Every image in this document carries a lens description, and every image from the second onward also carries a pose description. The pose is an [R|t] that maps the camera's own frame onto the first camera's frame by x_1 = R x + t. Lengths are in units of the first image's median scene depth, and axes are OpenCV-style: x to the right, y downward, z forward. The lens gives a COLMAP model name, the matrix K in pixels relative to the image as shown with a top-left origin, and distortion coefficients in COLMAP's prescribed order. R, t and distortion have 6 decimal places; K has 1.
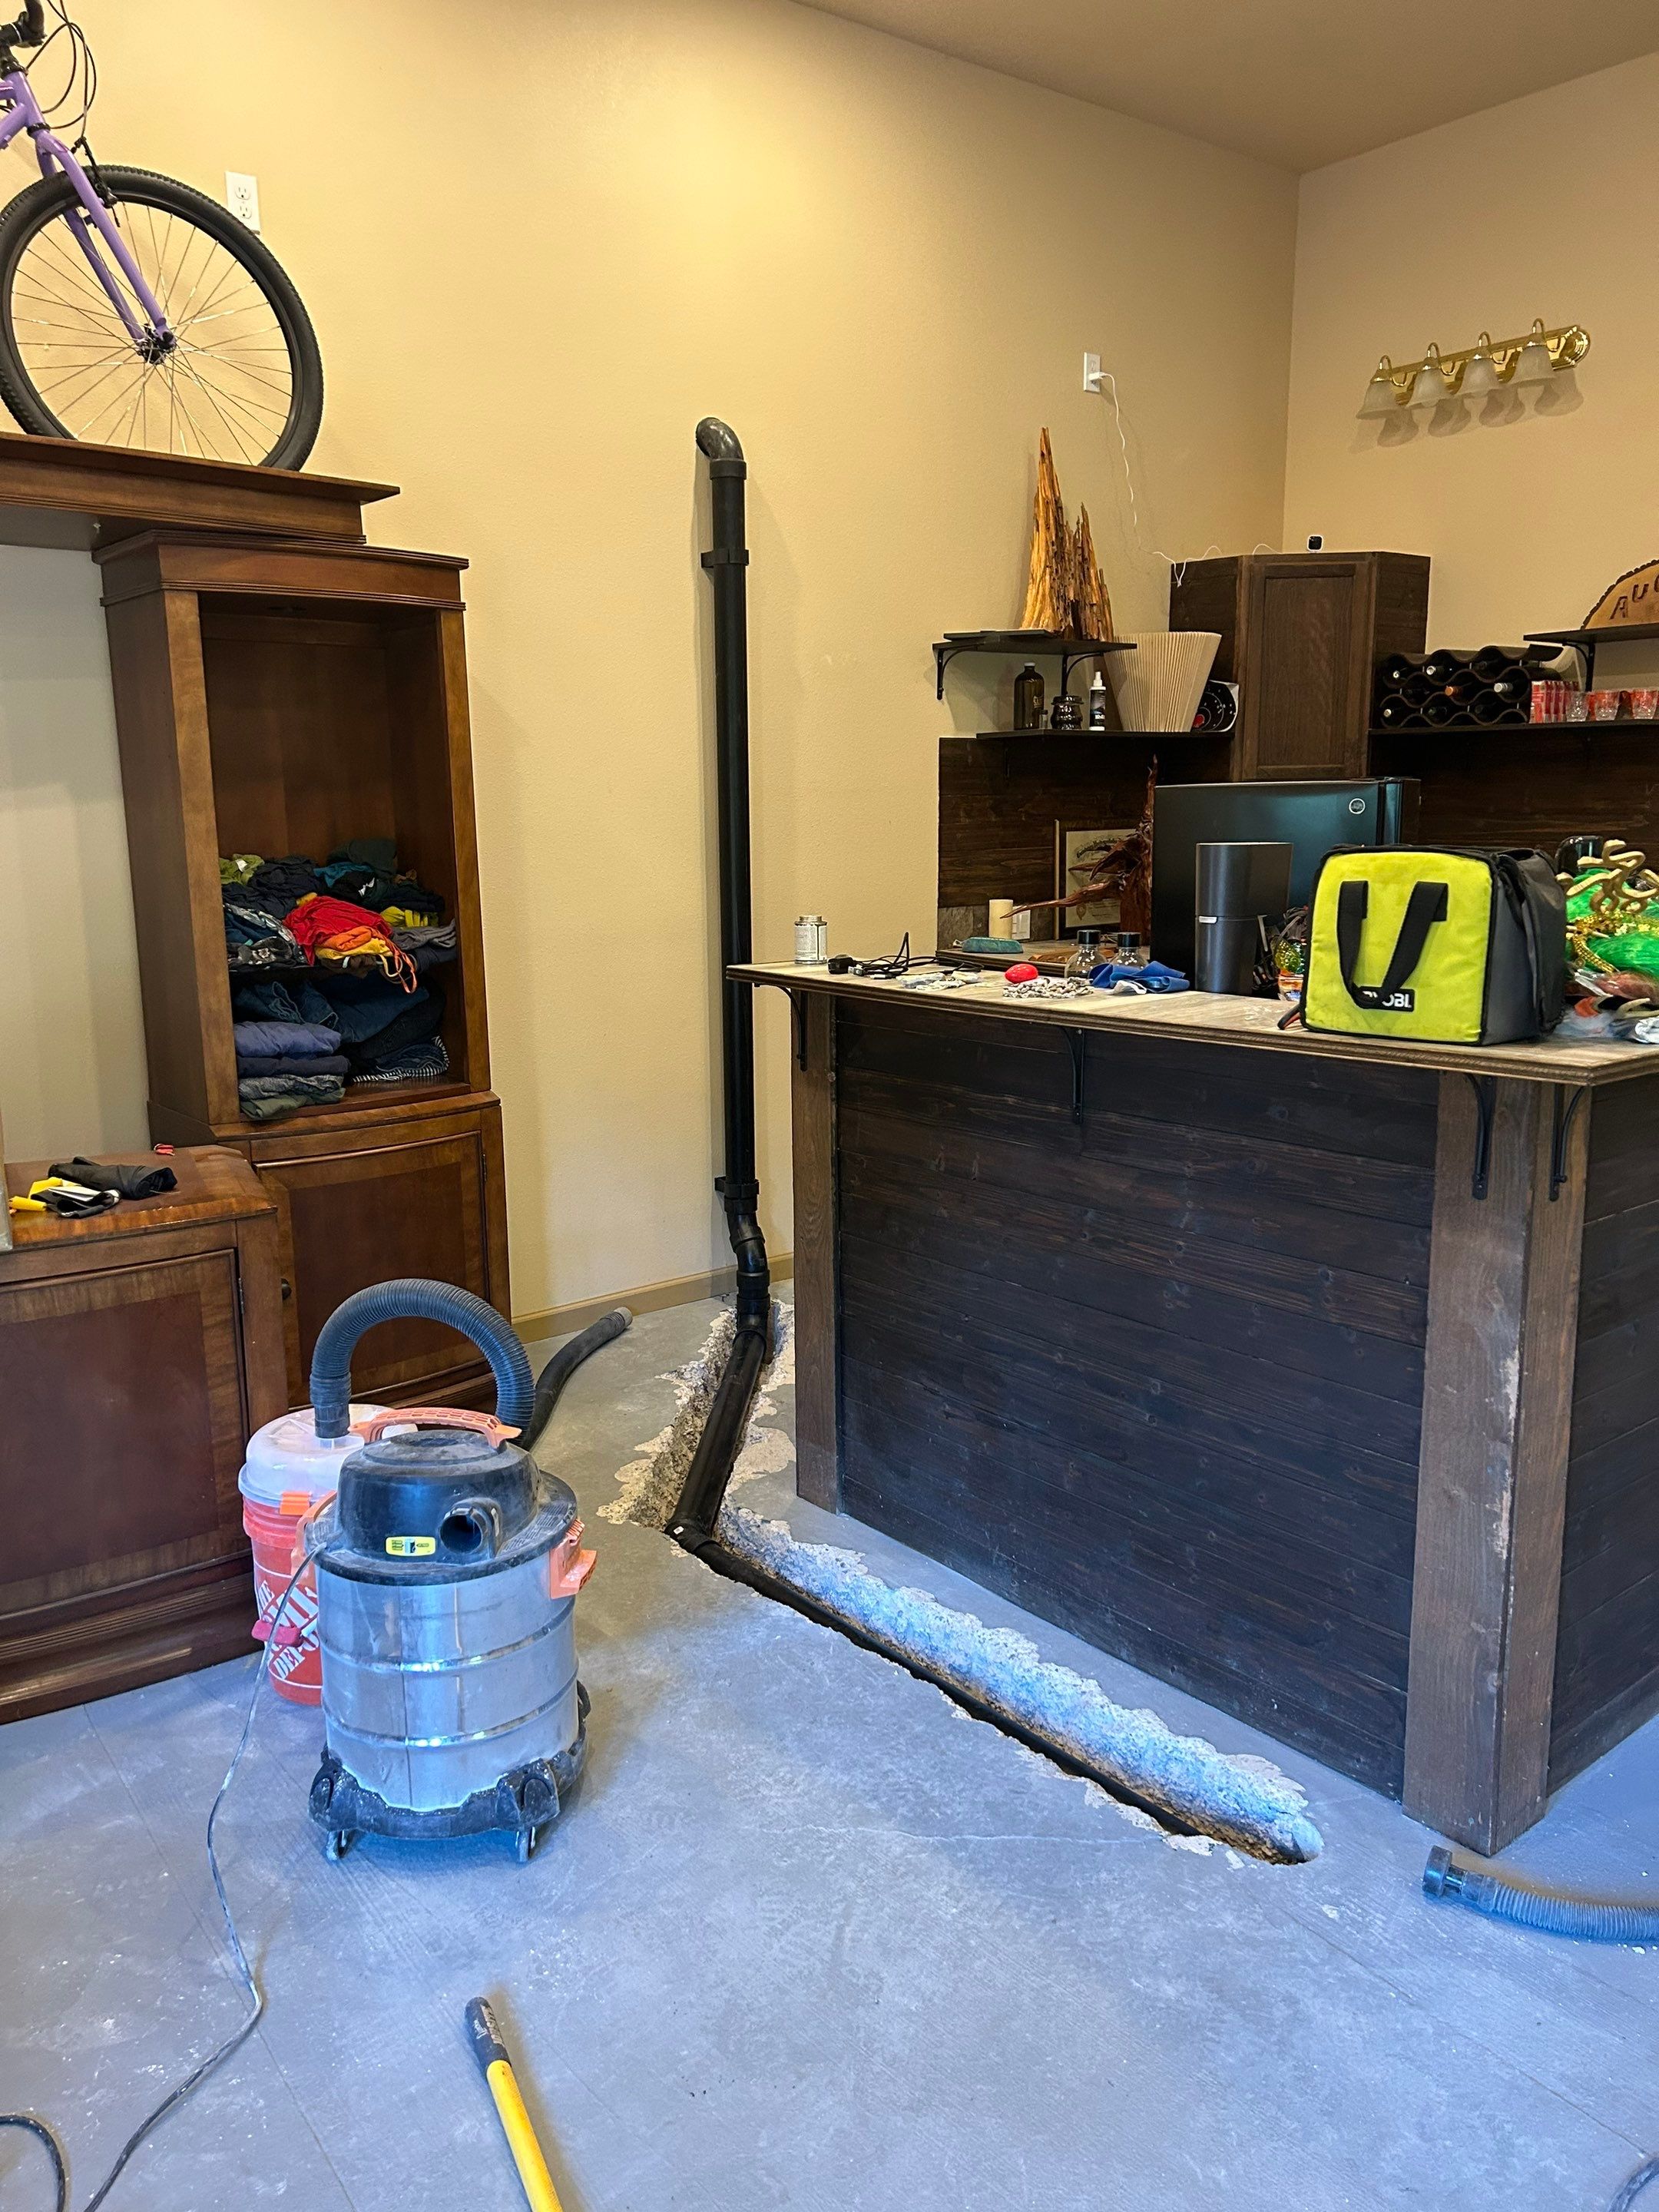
lens RADIAL K [[1647.7, 0, 834.3], [0, 1647.7, 1139.5], [0, 0, 1]] dist [0.069877, -0.068857]
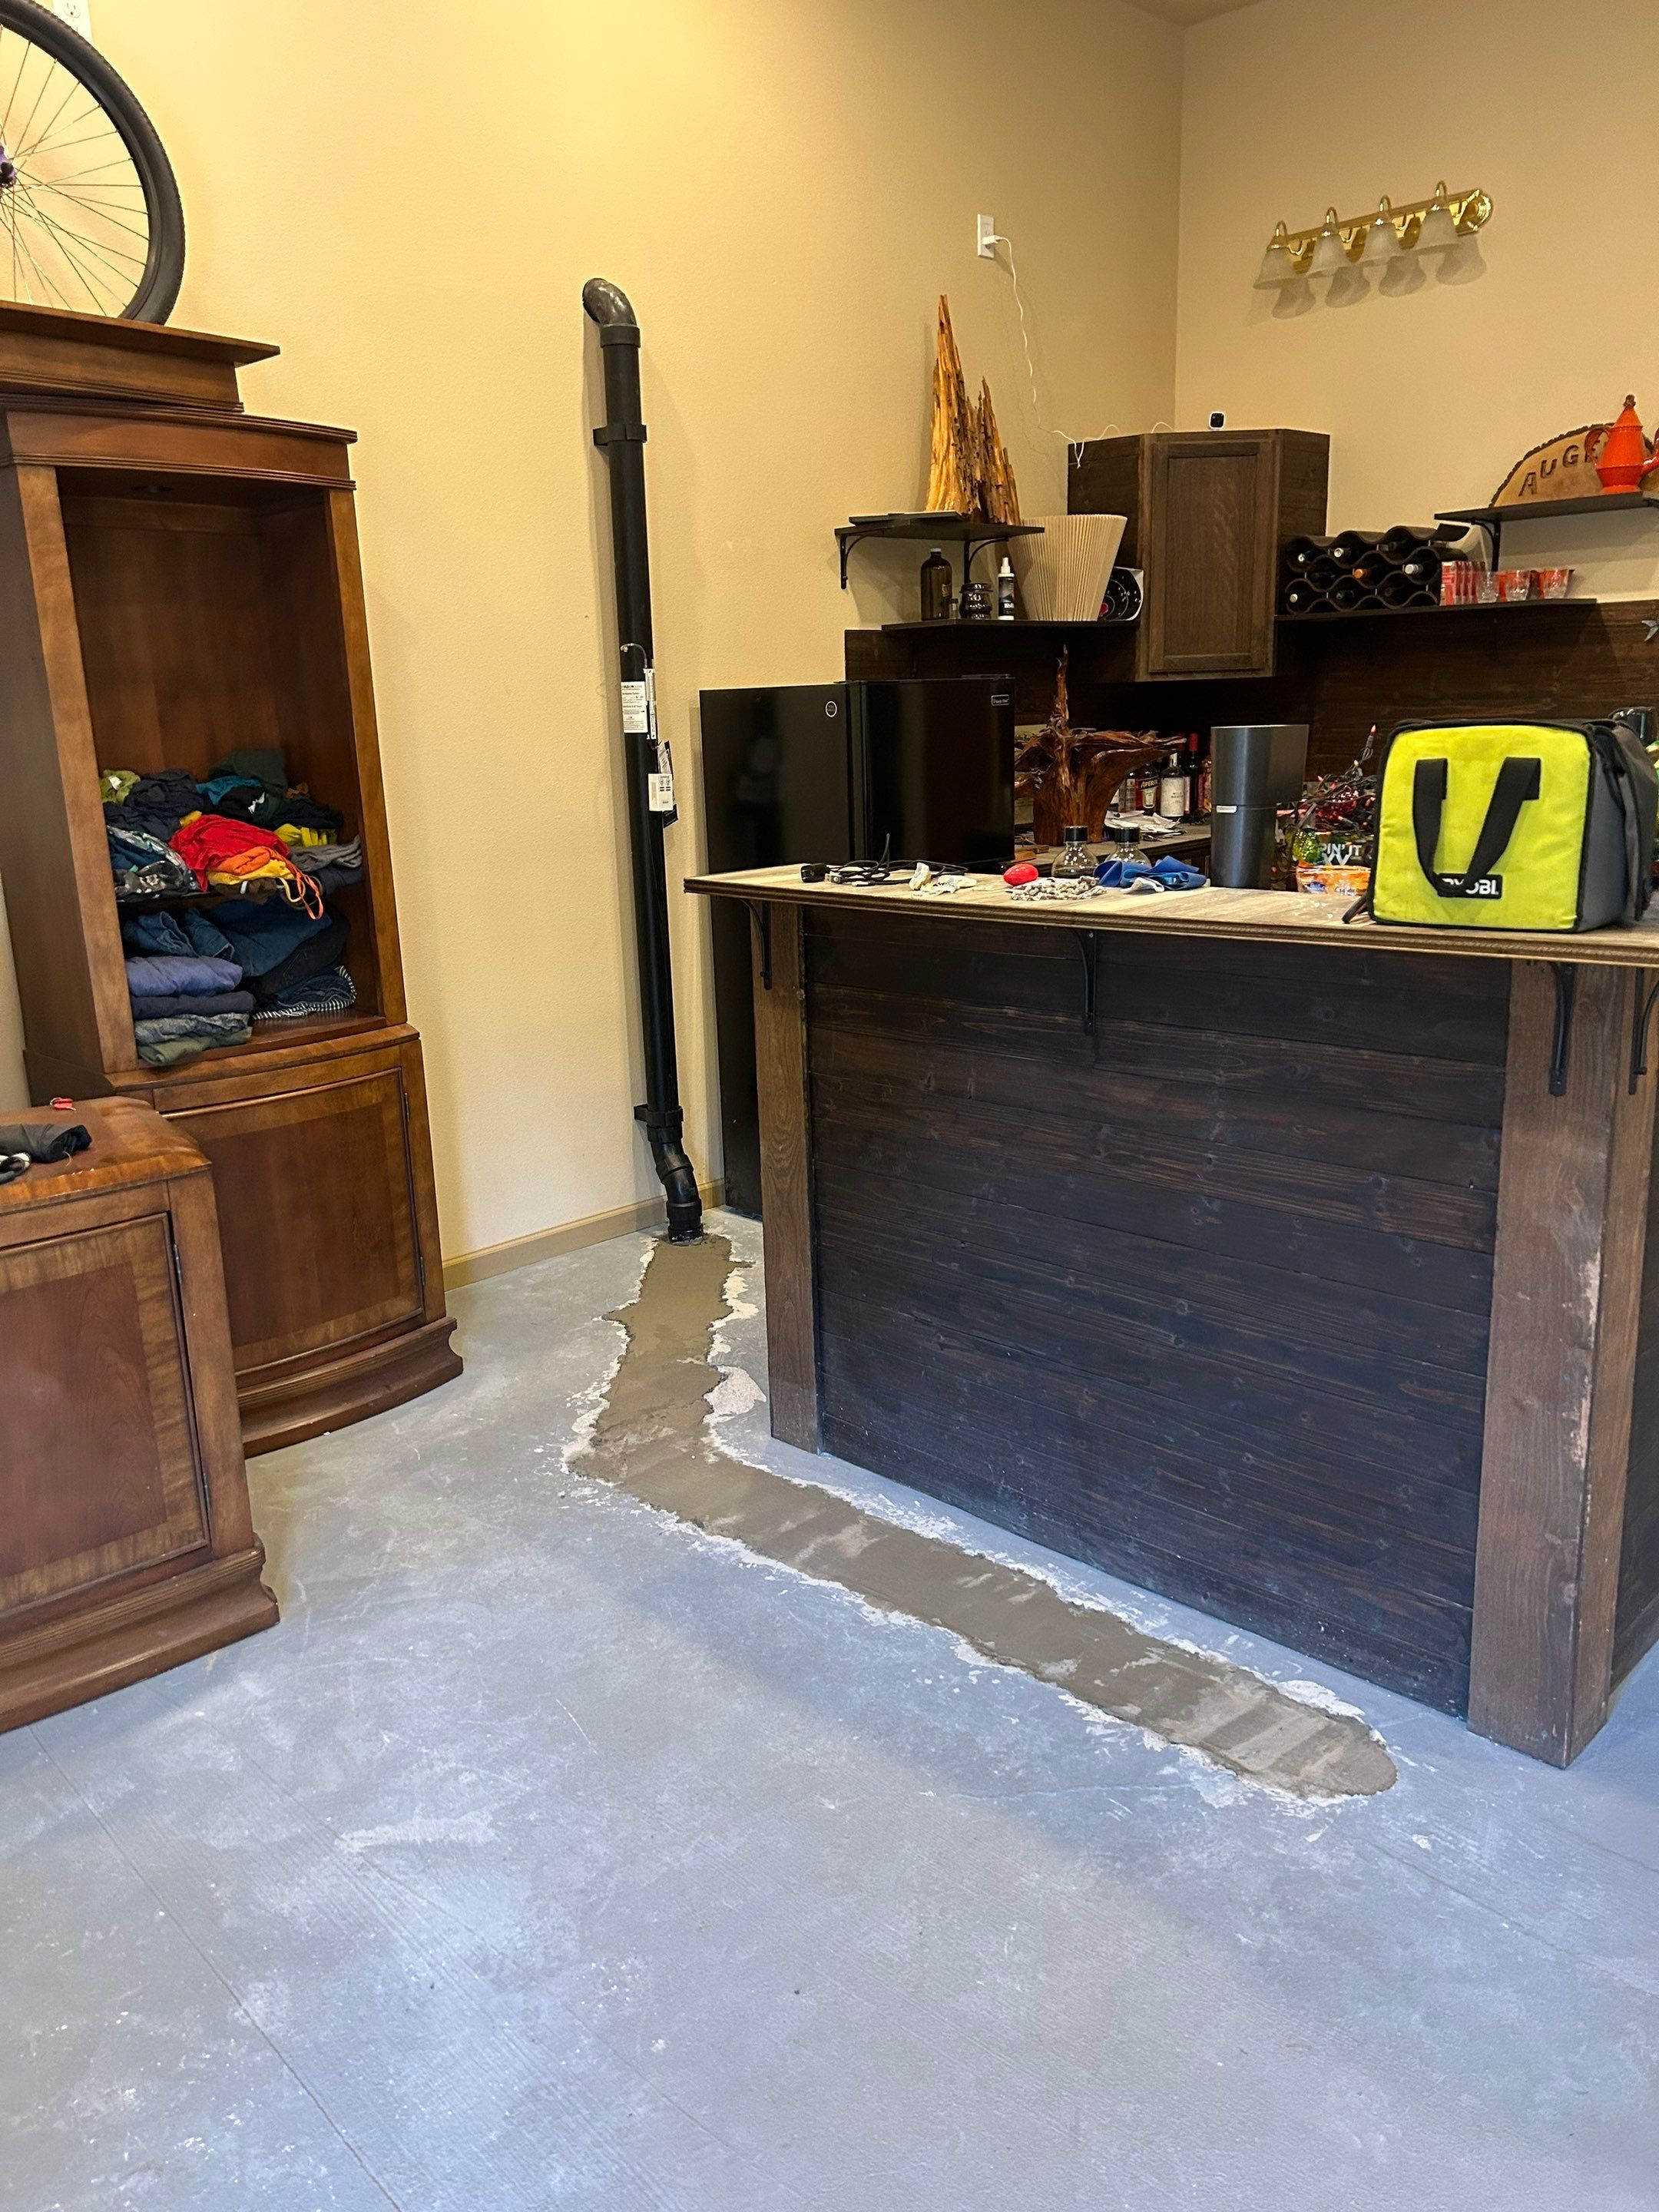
lens RADIAL K [[1647.7, 0, 834.3], [0, 1647.7, 1139.5], [0, 0, 1]] dist [0.069877, -0.068857]
pose [[0.993944, -0.047843, 0.098931, -0.079164], [0.042645, 0.997630, 0.053999, -0.005600], [-0.101280, -0.049453, 0.993628, 0.066727]]
